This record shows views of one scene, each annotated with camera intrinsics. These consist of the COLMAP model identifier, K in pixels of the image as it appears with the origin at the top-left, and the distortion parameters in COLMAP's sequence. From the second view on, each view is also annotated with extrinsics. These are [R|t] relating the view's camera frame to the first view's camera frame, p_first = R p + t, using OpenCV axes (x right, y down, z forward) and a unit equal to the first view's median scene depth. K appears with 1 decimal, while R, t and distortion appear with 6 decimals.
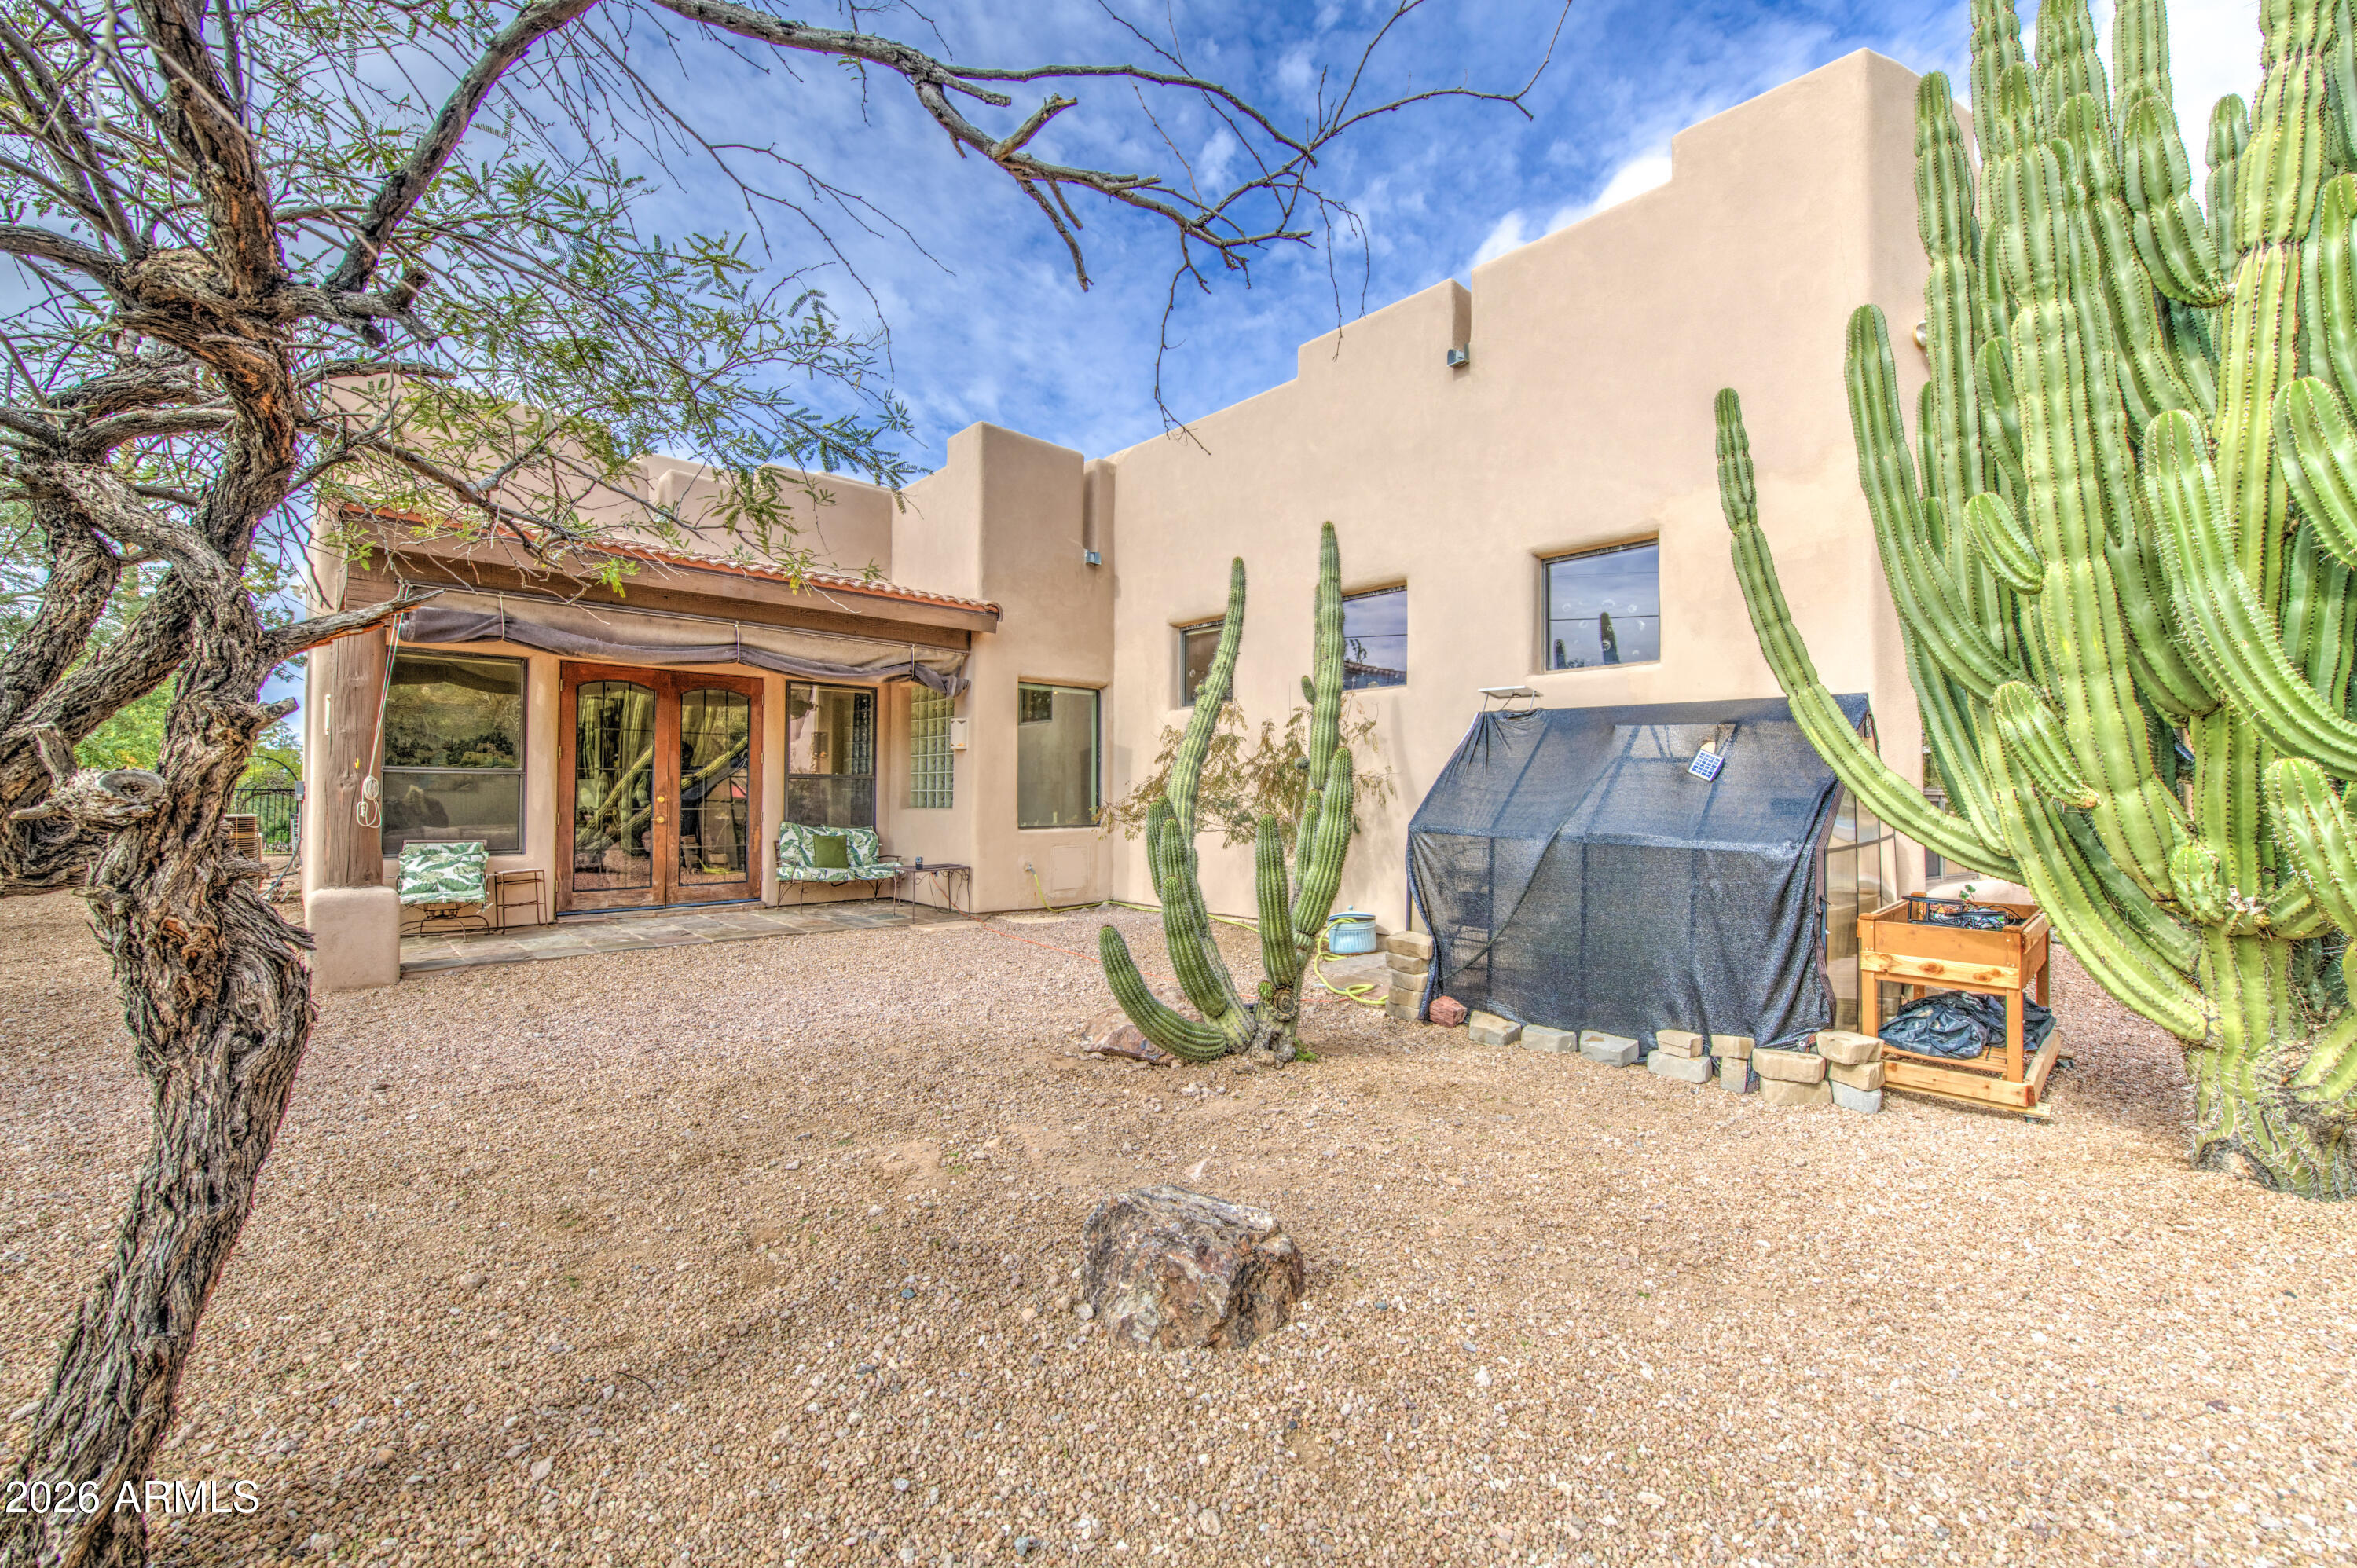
lens RADIAL K [[951.9, 0, 1185.8], [0, 951.9, 778.4], [0, 0, 1]] dist [0.002245, -0.003147]
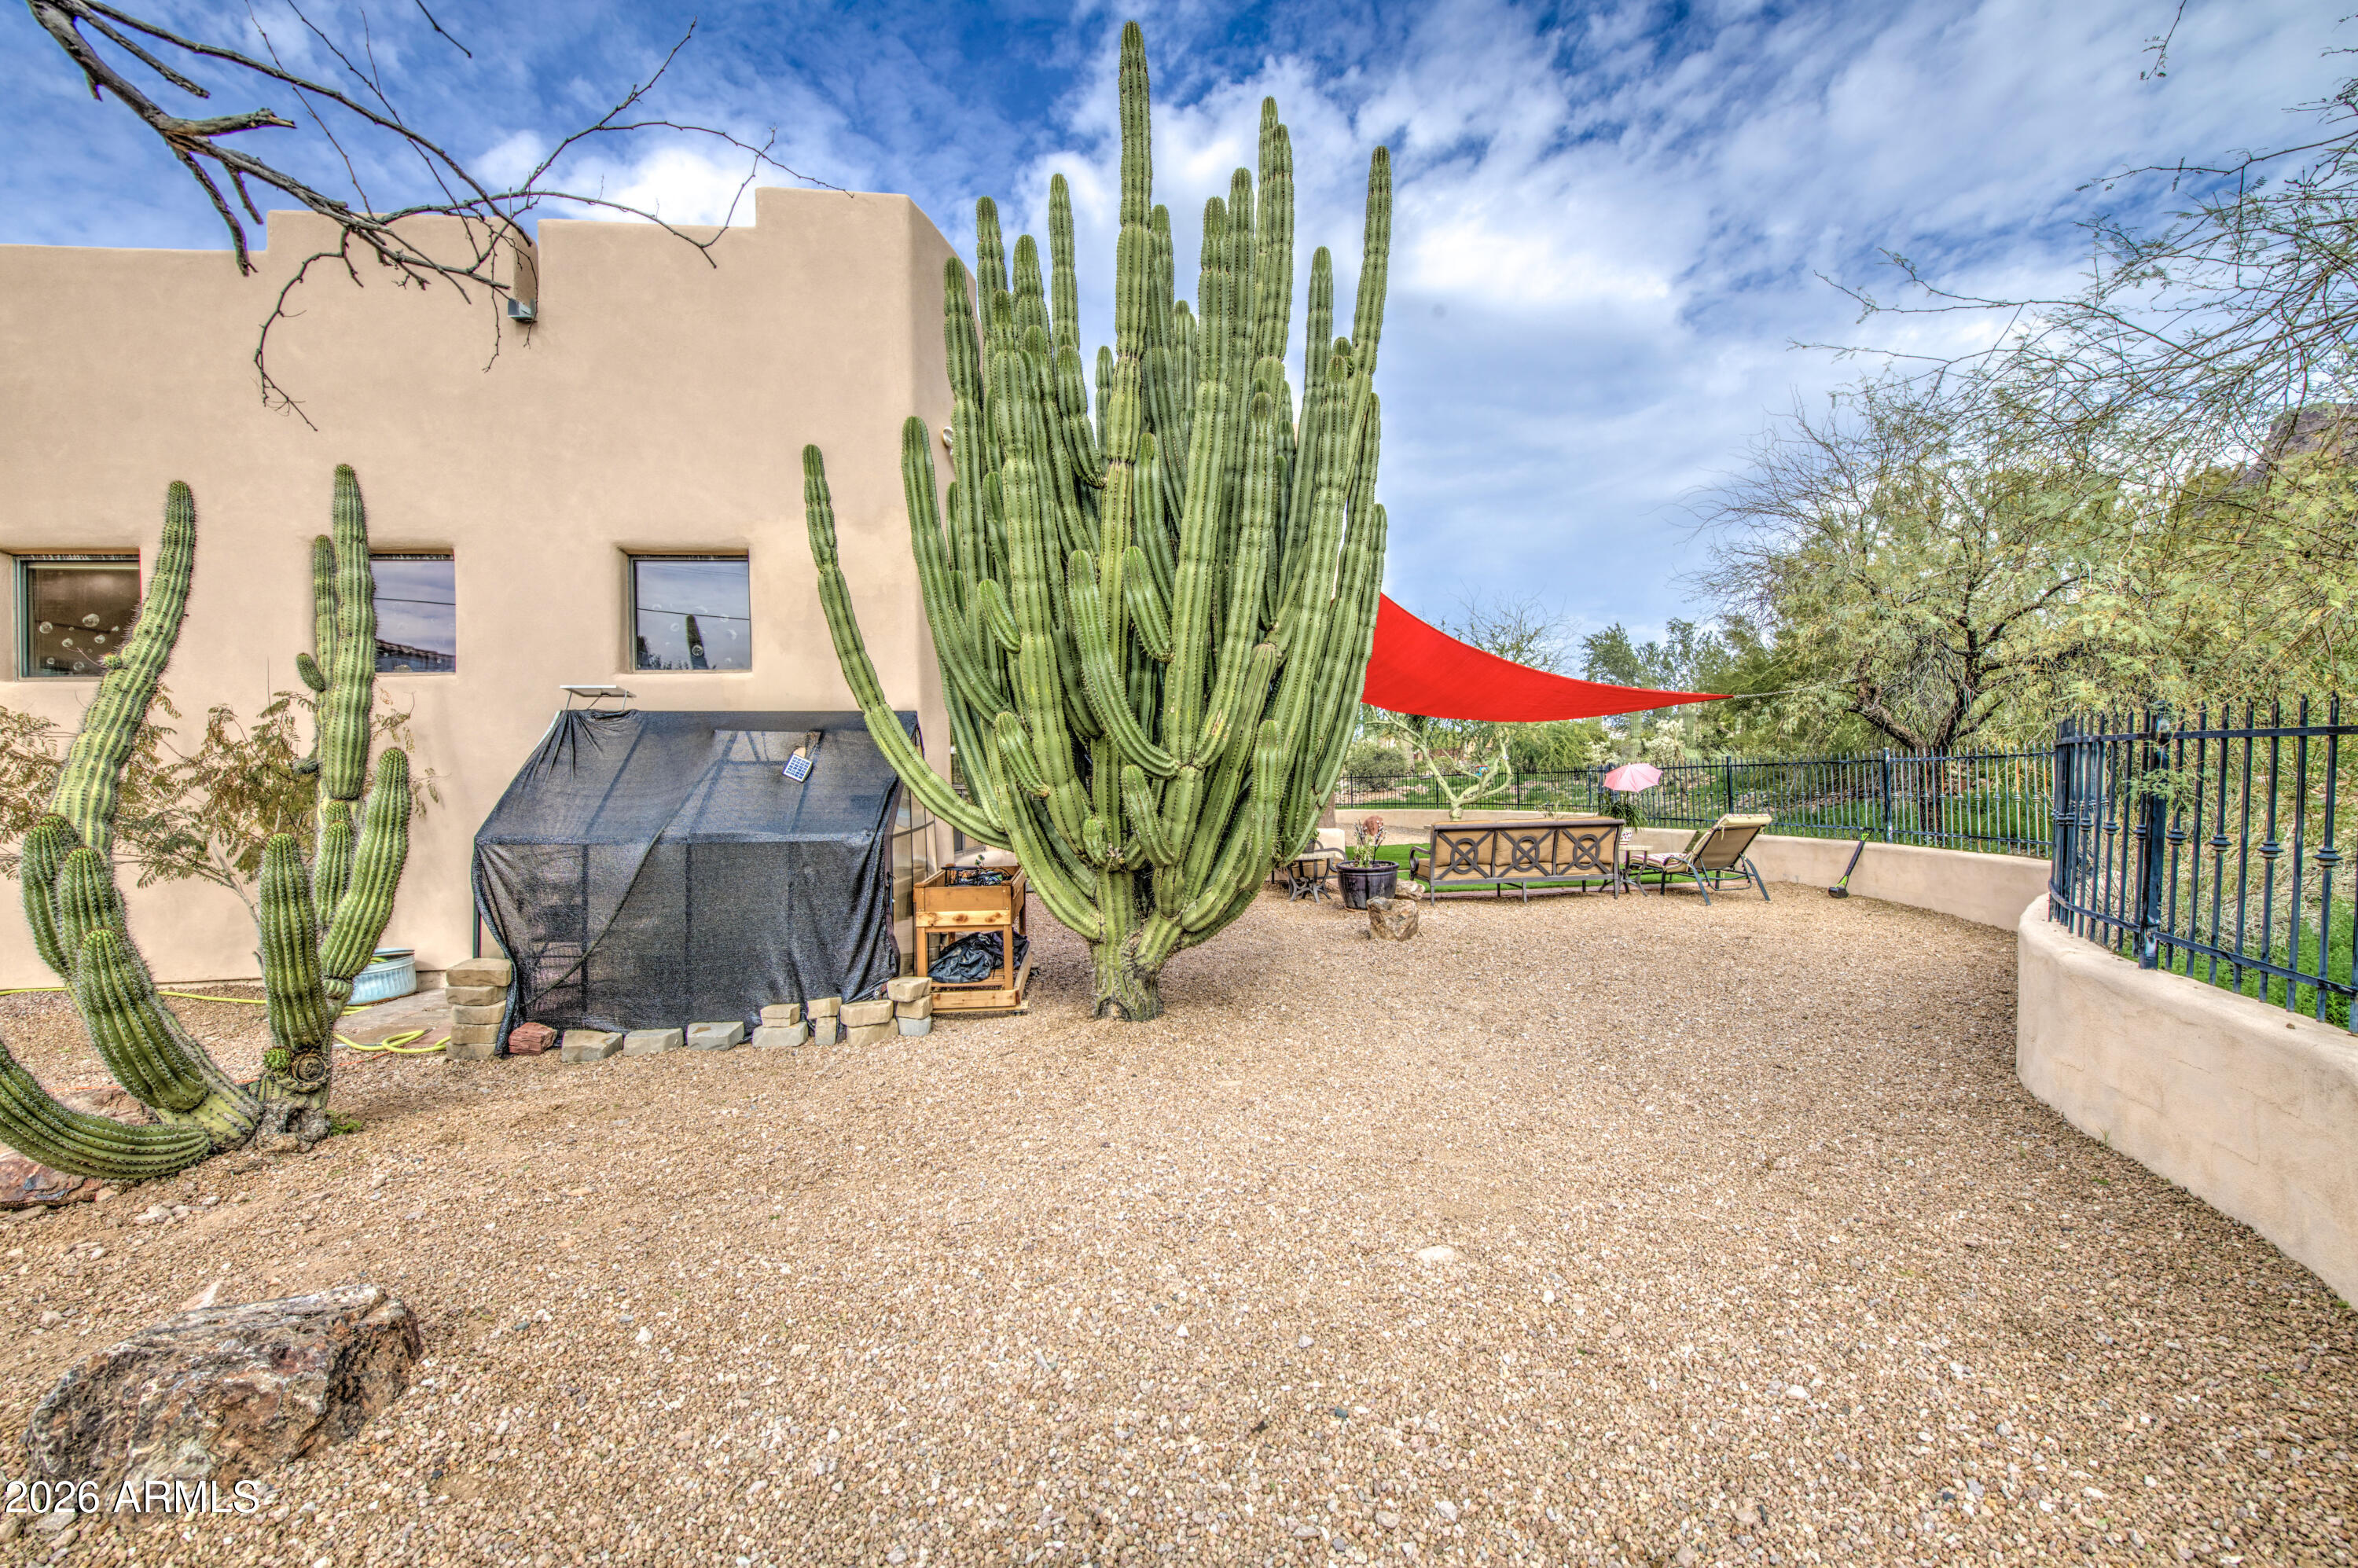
lens RADIAL K [[956.5, 0, 1178.0], [0, 956.5, 759.7], [0, 0, 1]] dist [0.001057, -0.000228]
pose [[0.623094, 0.001118, 0.782146, -0.089317], [0.012836, 0.999850, -0.011655, -0.006148], [-0.782042, 0.017302, 0.622986, -0.093822]]
